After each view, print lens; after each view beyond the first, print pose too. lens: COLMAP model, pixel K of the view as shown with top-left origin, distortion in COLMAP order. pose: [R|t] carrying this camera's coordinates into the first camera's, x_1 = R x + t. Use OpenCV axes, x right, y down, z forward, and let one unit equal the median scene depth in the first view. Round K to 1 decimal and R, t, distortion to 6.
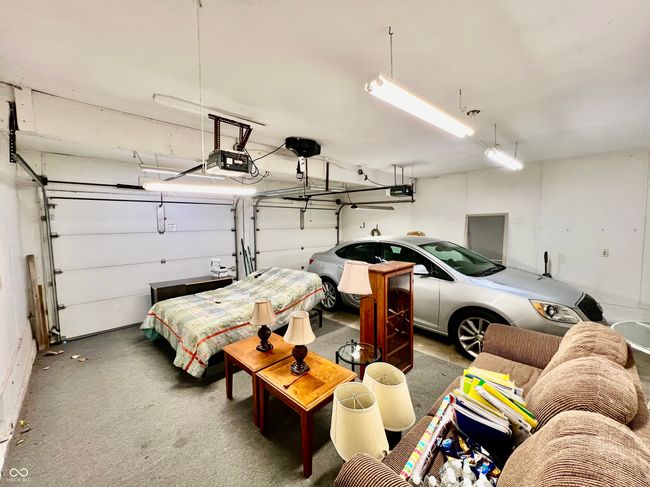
lens RADIAL K [[259.9, 0, 325.8], [0, 259.9, 244.1], [0, 0, 1]] dist [-0.000576, 0.000089]
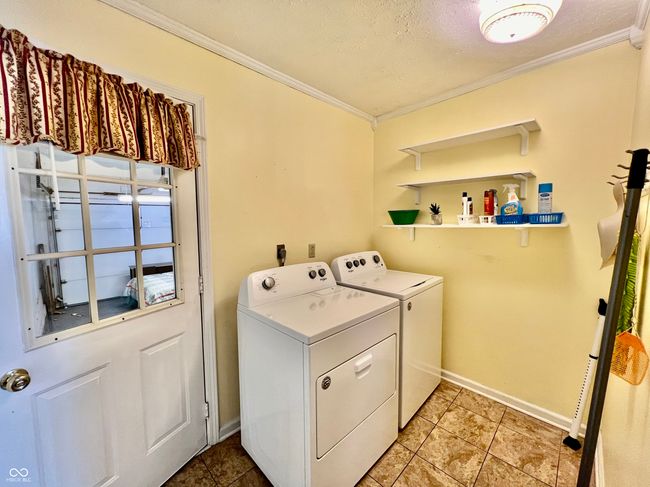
lens RADIAL K [[259.6, 0, 326.2], [0, 259.6, 242.3], [0, 0, 1]] dist [0.000976, -0.000253]
pose [[0.999746, 0.006639, 0.021557, 0.359353], [-0.007102, 0.999744, 0.021491, -0.009014], [-0.021409, -0.021639, 0.999537, -0.419677]]
